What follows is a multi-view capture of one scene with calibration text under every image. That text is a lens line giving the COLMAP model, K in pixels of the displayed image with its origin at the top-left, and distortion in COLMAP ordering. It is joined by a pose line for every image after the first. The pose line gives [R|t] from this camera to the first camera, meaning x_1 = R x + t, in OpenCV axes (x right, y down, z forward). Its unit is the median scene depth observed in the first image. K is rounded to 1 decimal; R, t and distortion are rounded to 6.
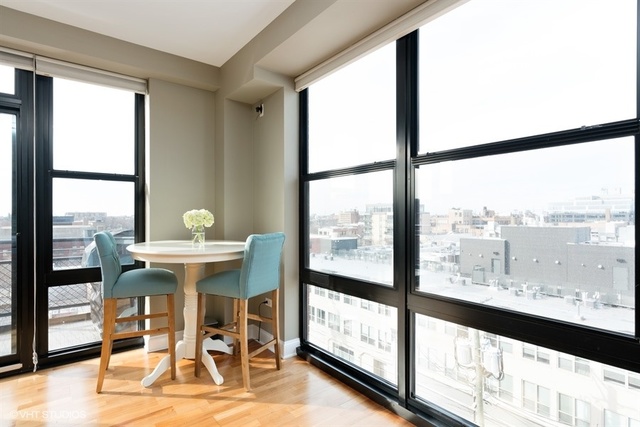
lens RADIAL K [[335.0, 0, 320.0], [0, 335.0, 213.5], [0, 0, 1]] dist [-0.002776, -0.000799]
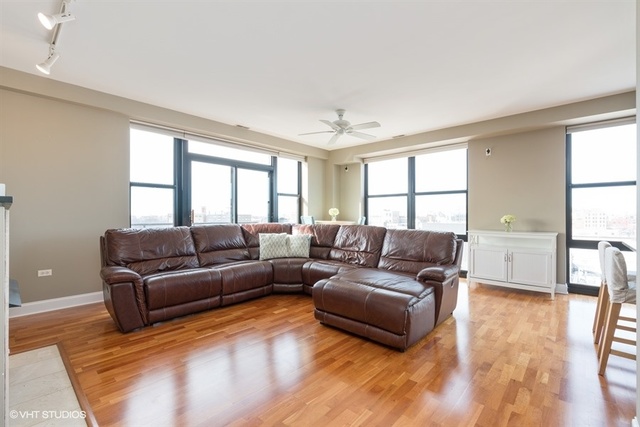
lens RADIAL K [[291.6, 0, 320.0], [0, 291.6, 213.5], [0, 0, 1]] dist [0.000890, -0.000004]
pose [[0.986140, 0.001471, 0.165910, -0.794093], [-0.001152, 0.999997, -0.002020, 0.030074], [-0.165913, 0.001801, 0.986139, -1.208134]]
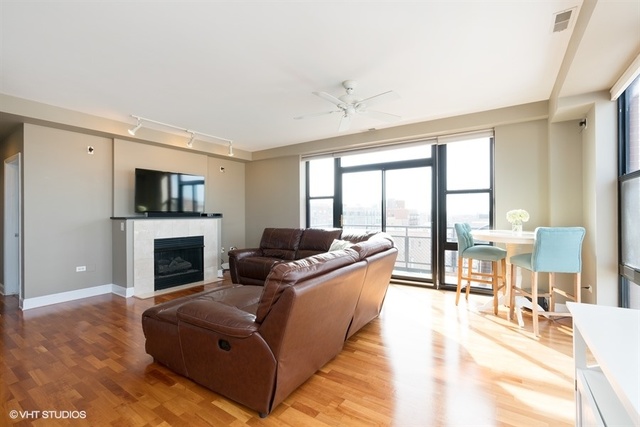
lens RADIAL K [[286.5, 0, 320.0], [0, 286.5, 213.5], [0, 0, 1]] dist [-0.002250, -0.000181]
pose [[0.304925, -0.003486, -0.952370, 0.538616], [0.007083, 0.999974, -0.001392, -0.000115], [0.952350, -0.006321, 0.304942, -0.207611]]
